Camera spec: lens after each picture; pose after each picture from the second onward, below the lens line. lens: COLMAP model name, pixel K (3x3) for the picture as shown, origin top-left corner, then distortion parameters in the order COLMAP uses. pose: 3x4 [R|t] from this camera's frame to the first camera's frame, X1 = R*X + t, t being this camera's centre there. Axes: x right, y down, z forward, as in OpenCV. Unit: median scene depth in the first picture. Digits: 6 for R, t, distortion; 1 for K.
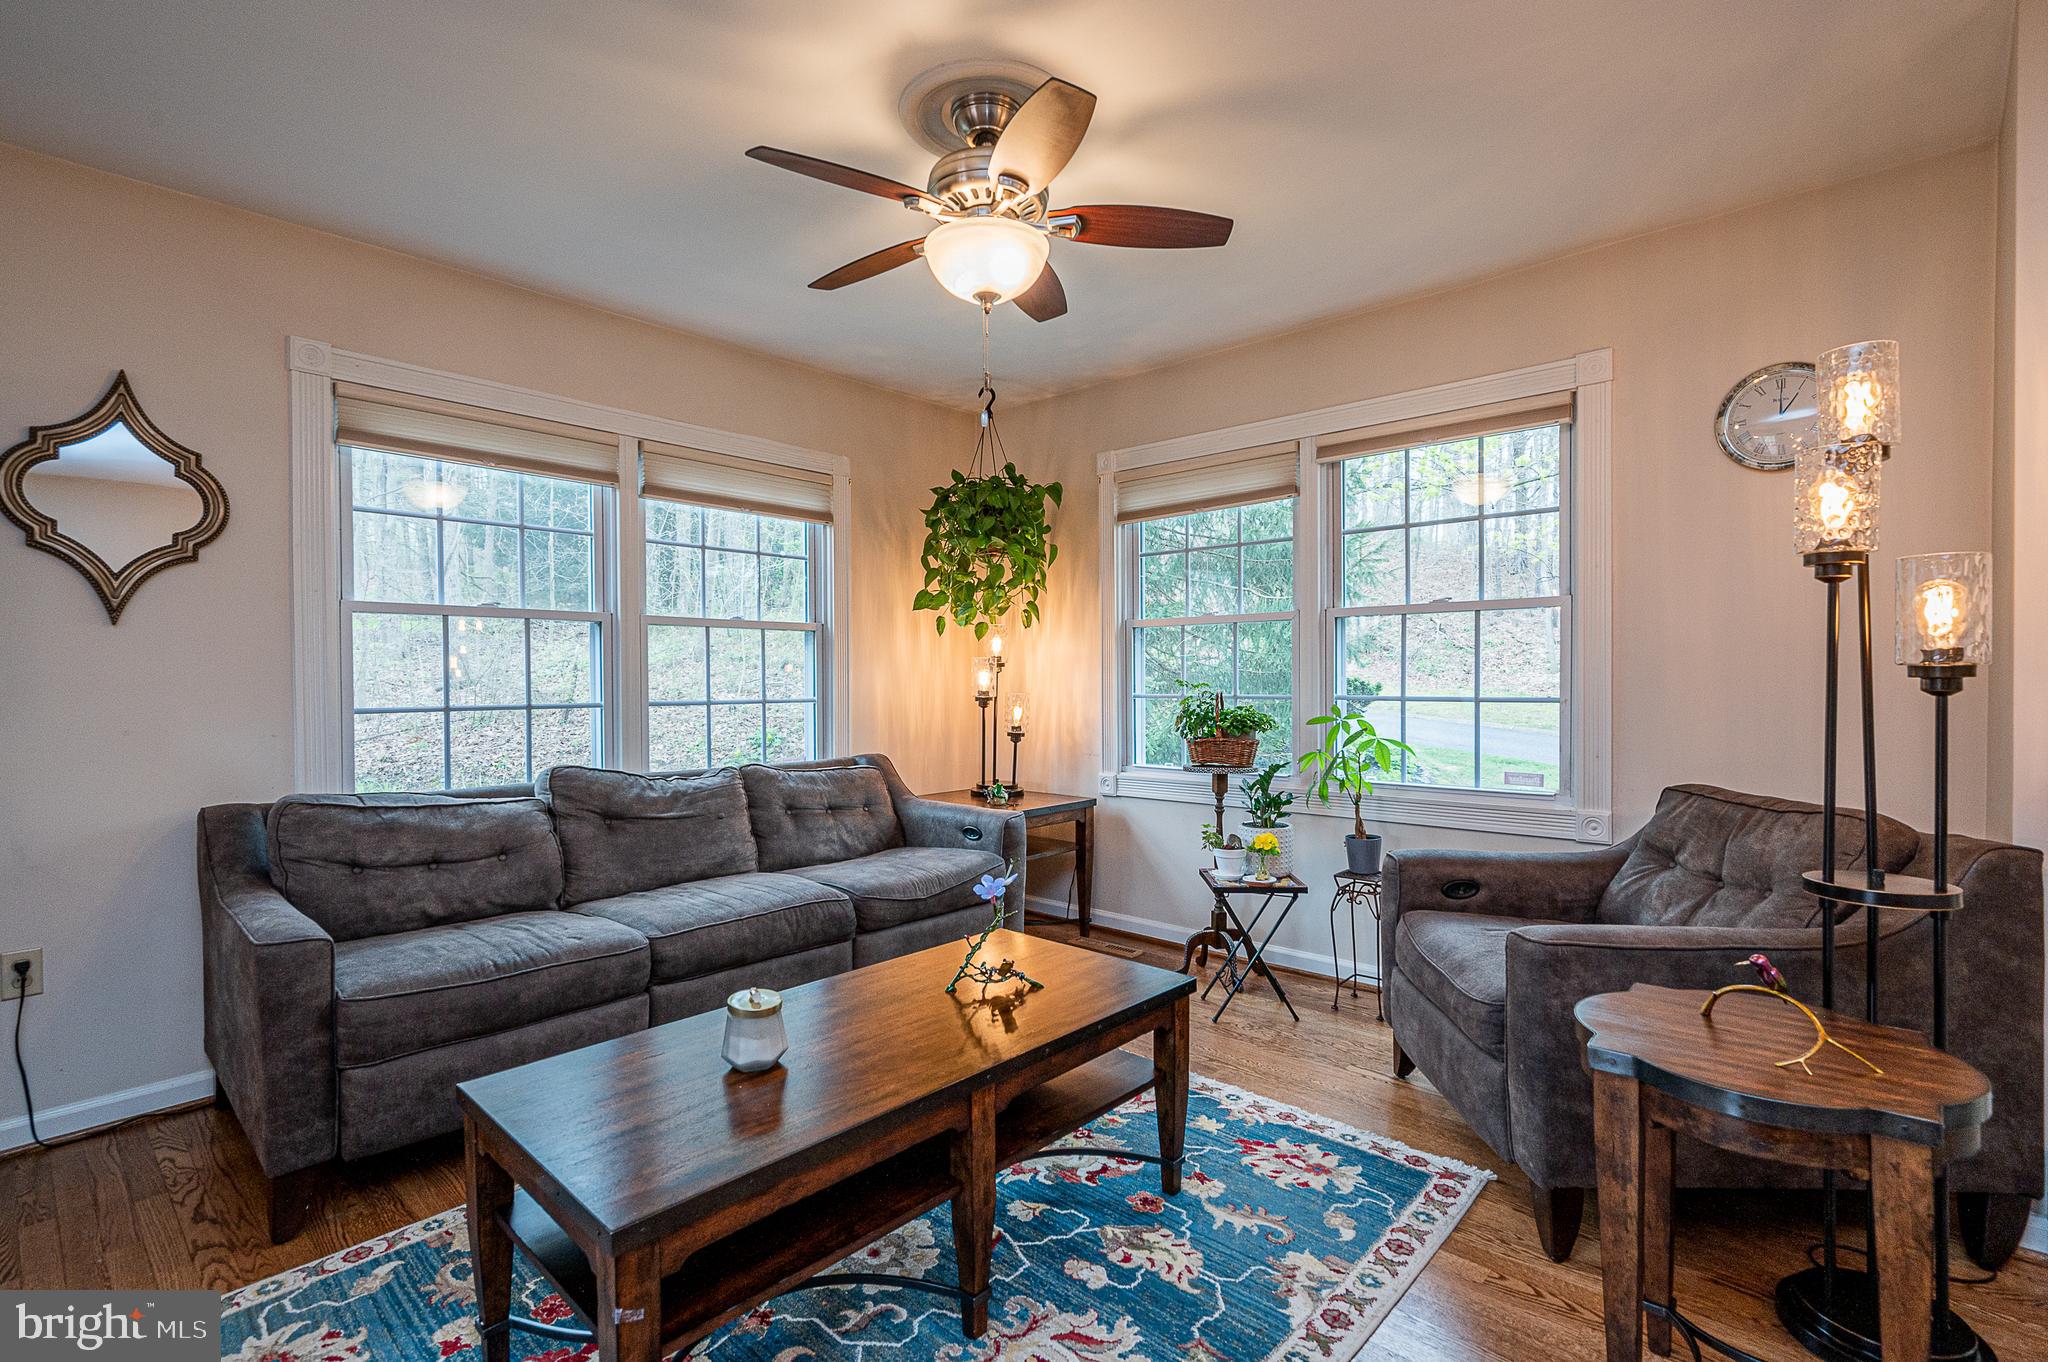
lens RADIAL K [[937.6, 0, 1028.3], [0, 937.6, 687.0], [0, 0, 1]] dist [0.014239, -0.000414]
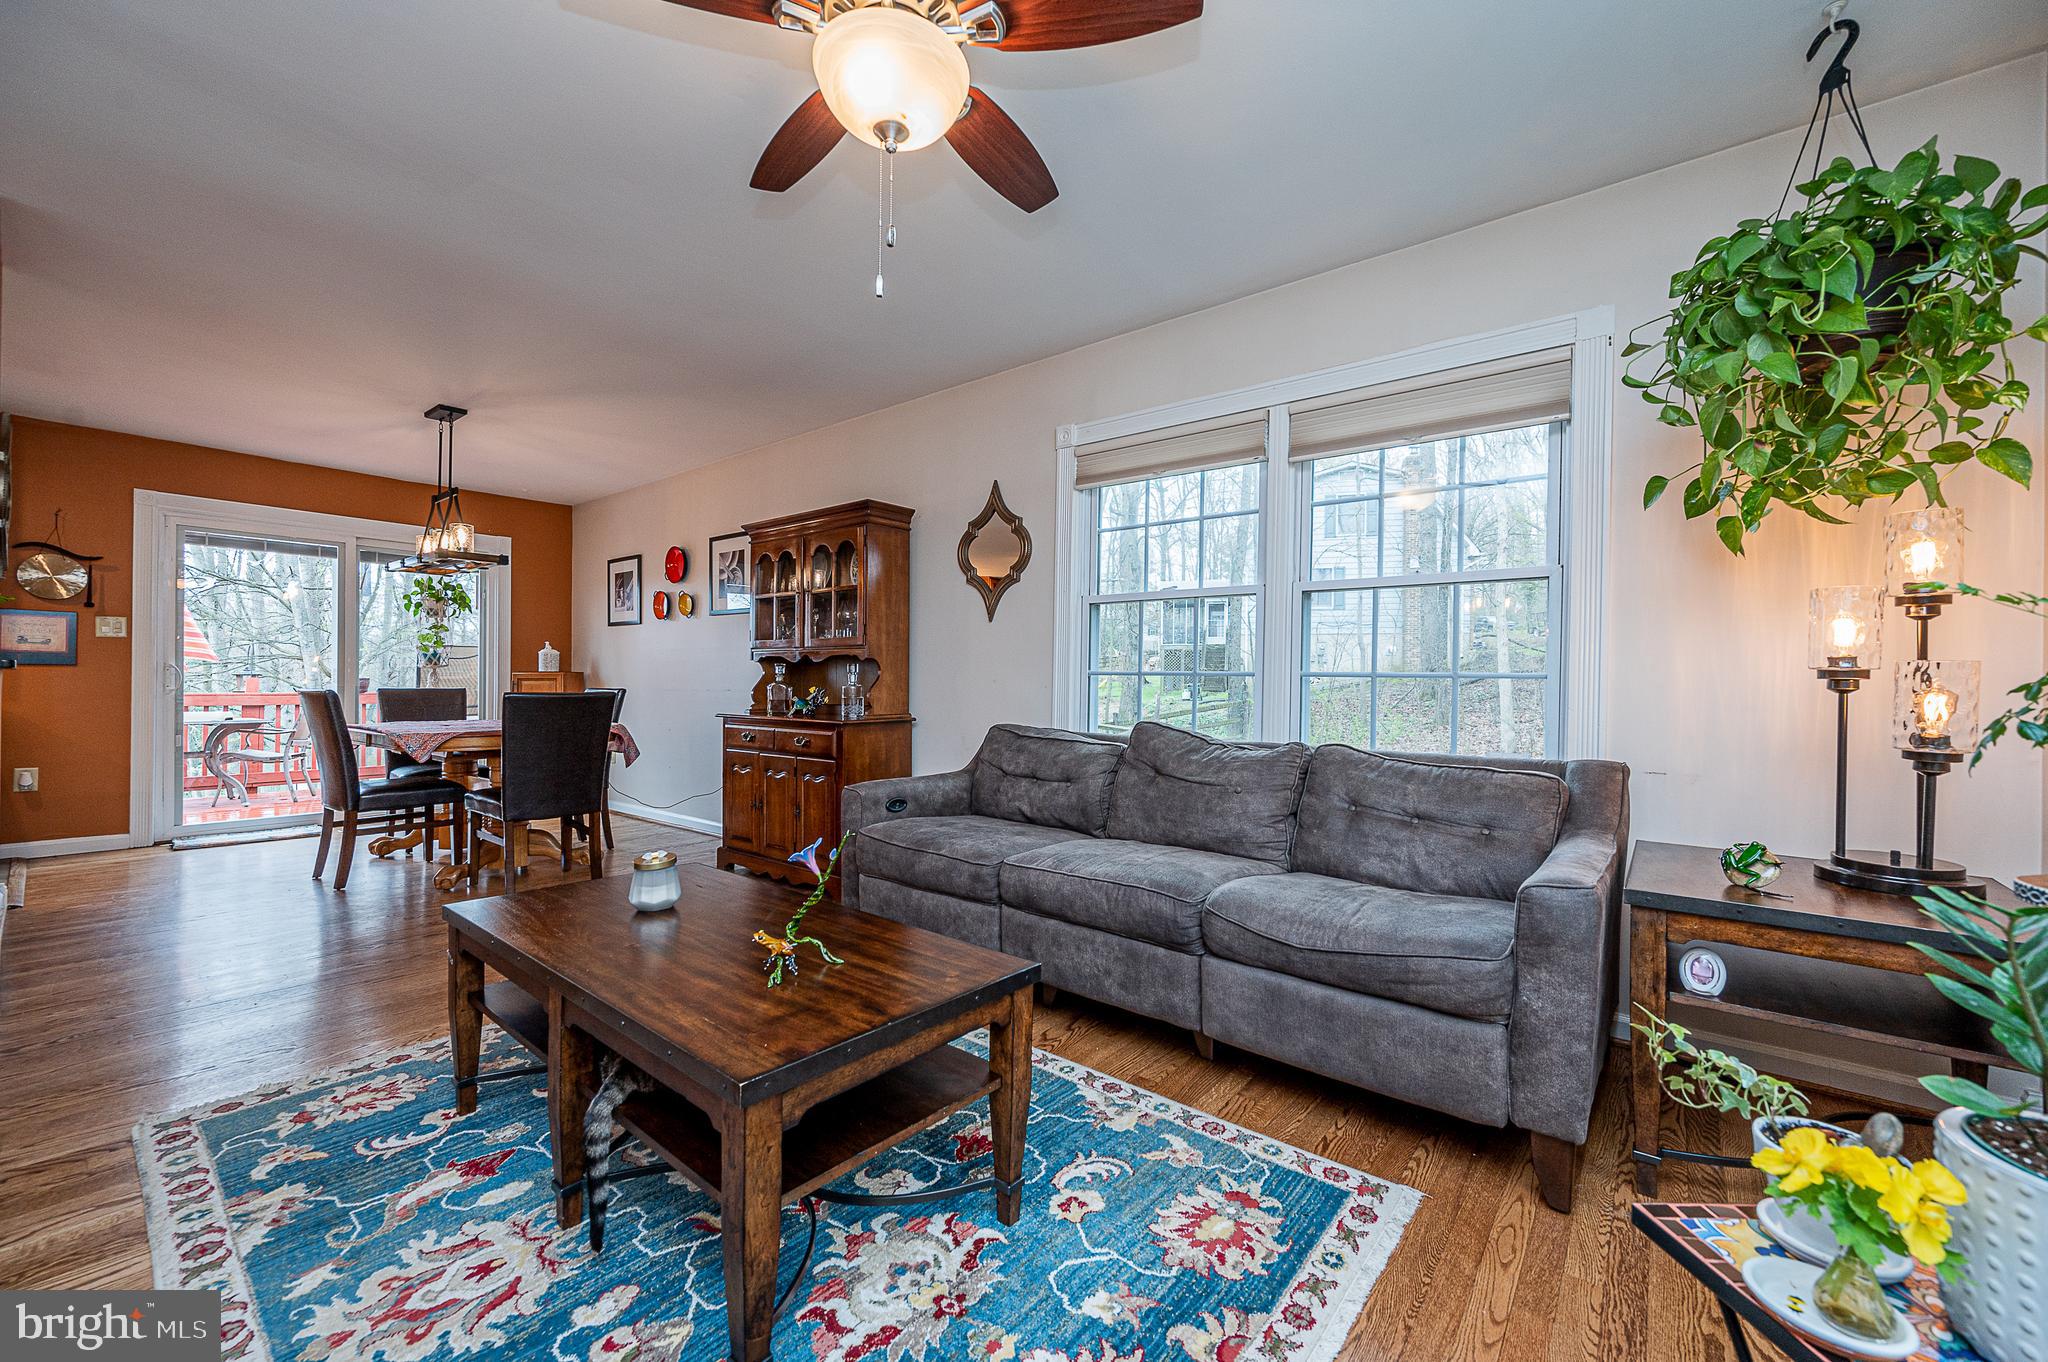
lens RADIAL K [[805.3, 0, 1031.0], [0, 805.3, 681.2], [0, 0, 1]] dist [-0.004505, 0.000082]
pose [[0.061672, 0.004169, -0.998088, 0.490176], [-0.024746, 0.999690, 0.002647, 0.036809], [0.997790, 0.024536, 0.061756, 0.817513]]
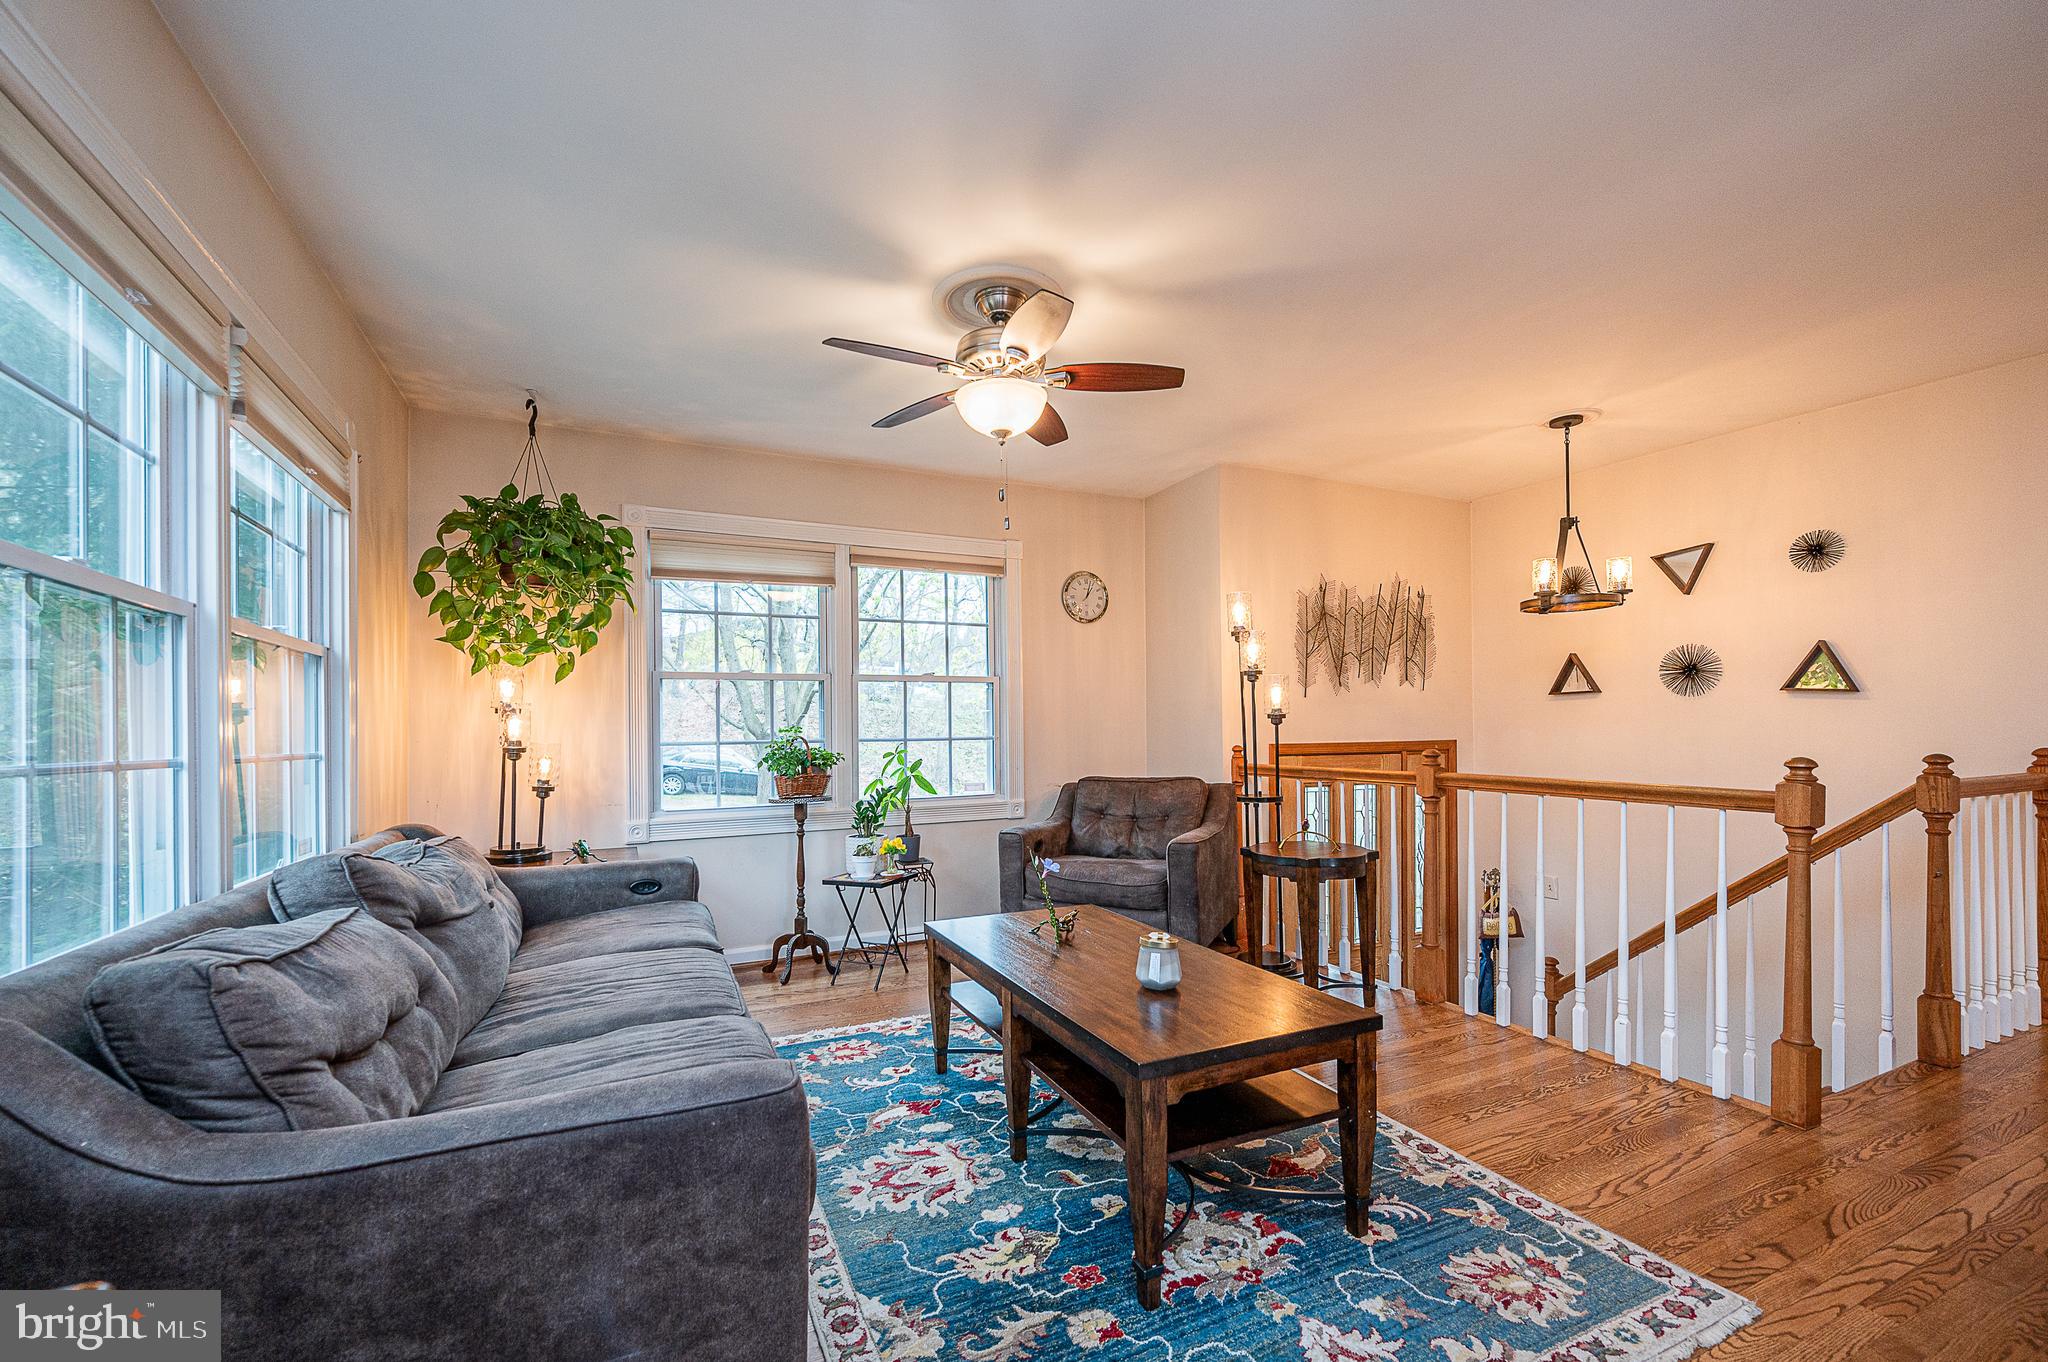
lens RADIAL K [[835.1, 0, 1009.8], [0, 835.1, 726.8], [0, 0, 1]] dist [-0.018785, -0.000057]
pose [[0.383917, 0.007969, 0.923333, -0.848114], [0.020185, 0.999651, -0.017020, 0.019967], [-0.923147, 0.025172, 0.383623, 0.410104]]
